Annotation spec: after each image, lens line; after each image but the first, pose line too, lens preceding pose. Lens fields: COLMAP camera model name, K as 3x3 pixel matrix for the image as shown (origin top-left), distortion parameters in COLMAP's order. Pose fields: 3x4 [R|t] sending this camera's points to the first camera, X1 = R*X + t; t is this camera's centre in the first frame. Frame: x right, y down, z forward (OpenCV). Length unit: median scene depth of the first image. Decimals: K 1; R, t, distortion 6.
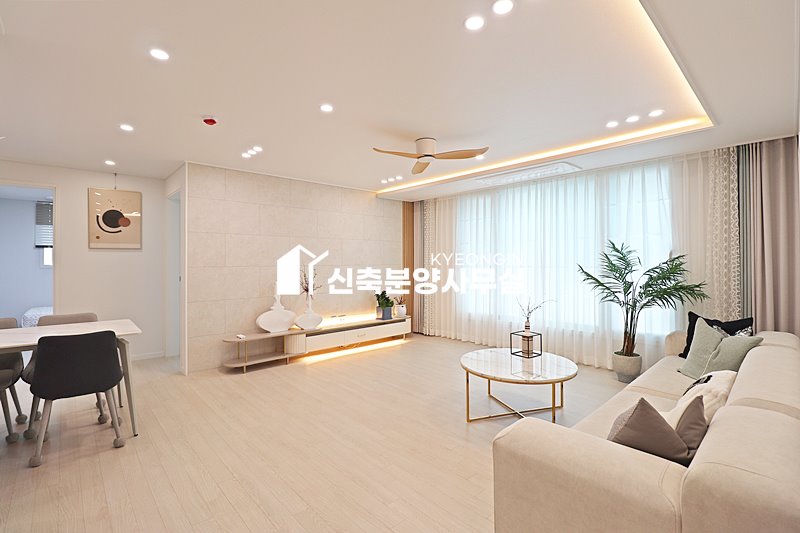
lens RADIAL K [[368.9, 0, 407.0], [0, 368.9, 261.2], [0, 0, 1]] dist [-0.018918, -0.003074]
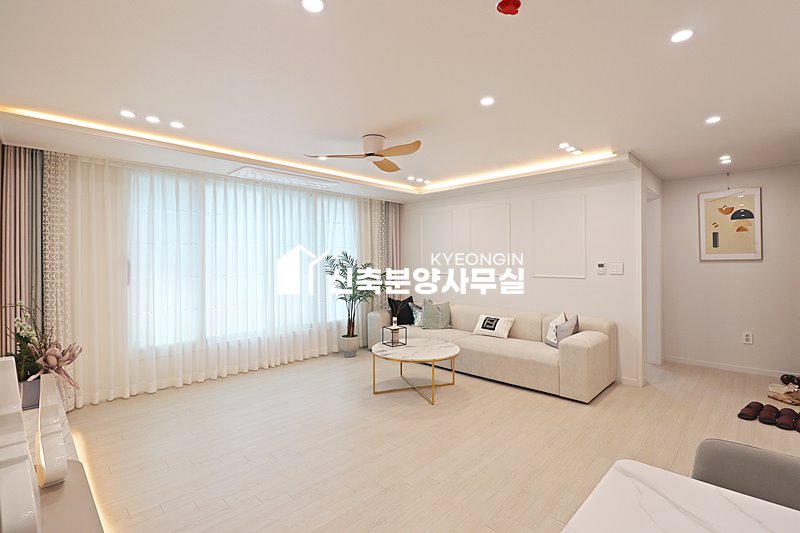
lens RADIAL K [[368.9, 0, 402.5], [0, 368.9, 264.7], [0, 0, 1]] dist [-0.018918, -0.003074]
pose [[-0.046883, 0.004578, 0.998890, -0.598964], [0.012122, 0.999918, -0.004014, -0.001313], [-0.998827, 0.011921, -0.046935, 0.676308]]
